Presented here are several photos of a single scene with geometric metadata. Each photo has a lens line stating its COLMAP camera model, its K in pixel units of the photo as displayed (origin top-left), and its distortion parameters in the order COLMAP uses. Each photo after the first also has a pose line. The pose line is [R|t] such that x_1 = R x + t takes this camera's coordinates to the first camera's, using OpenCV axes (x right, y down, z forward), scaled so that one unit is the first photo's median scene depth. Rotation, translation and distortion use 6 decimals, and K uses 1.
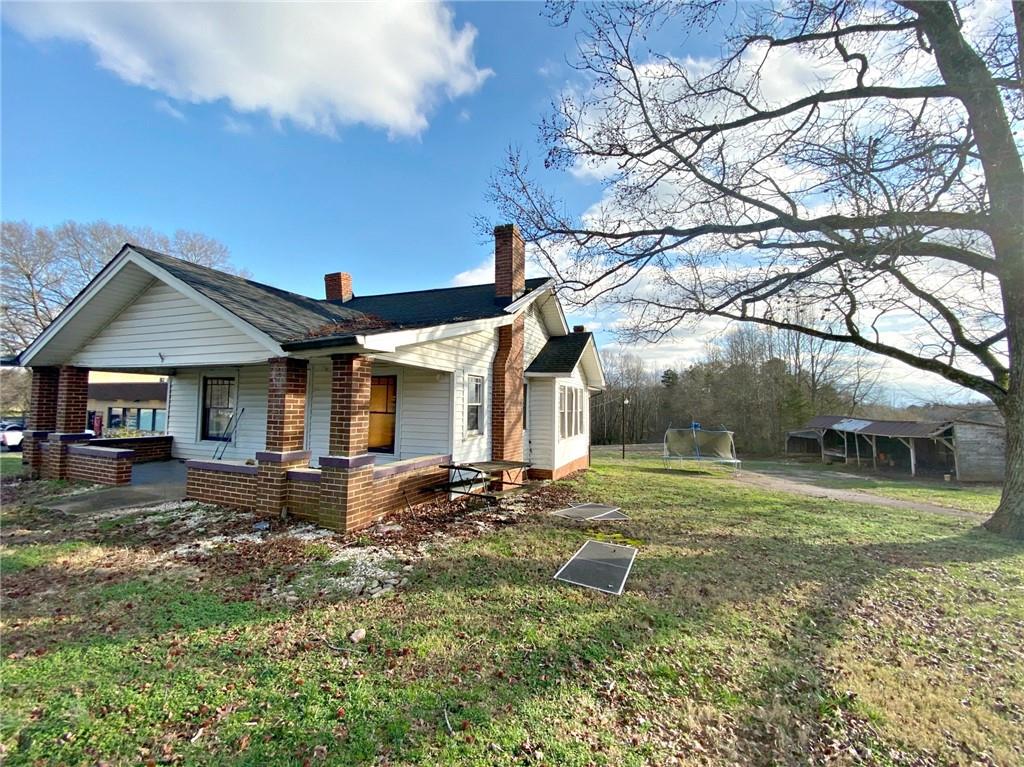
lens RADIAL K [[433.7, 0, 502.7], [0, 433.7, 377.5], [0, 0, 1]] dist [0.004087, -0.012965]
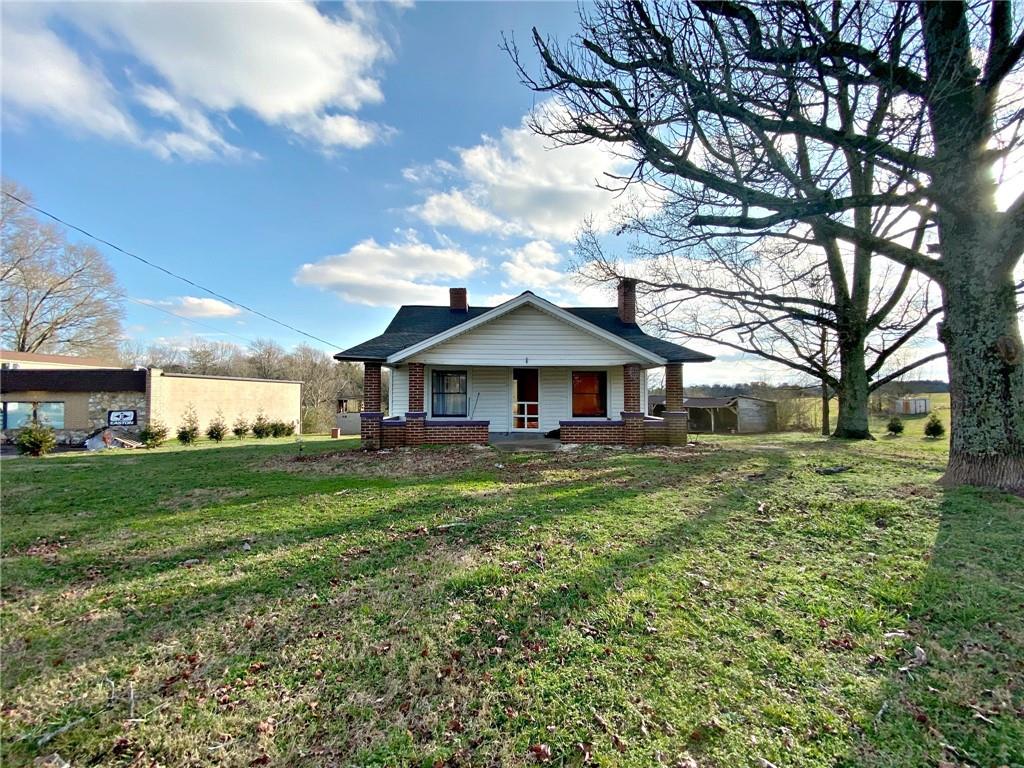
lens RADIAL K [[433.7, 0, 513.4], [0, 433.7, 376.9], [0, 0, 1]] dist [0.004087, -0.012965]
pose [[0.901149, -0.000113, 0.433509, -0.347052], [-0.012101, 0.999604, 0.025415, -0.004408], [-0.433340, -0.028149, 0.900791, -0.093544]]
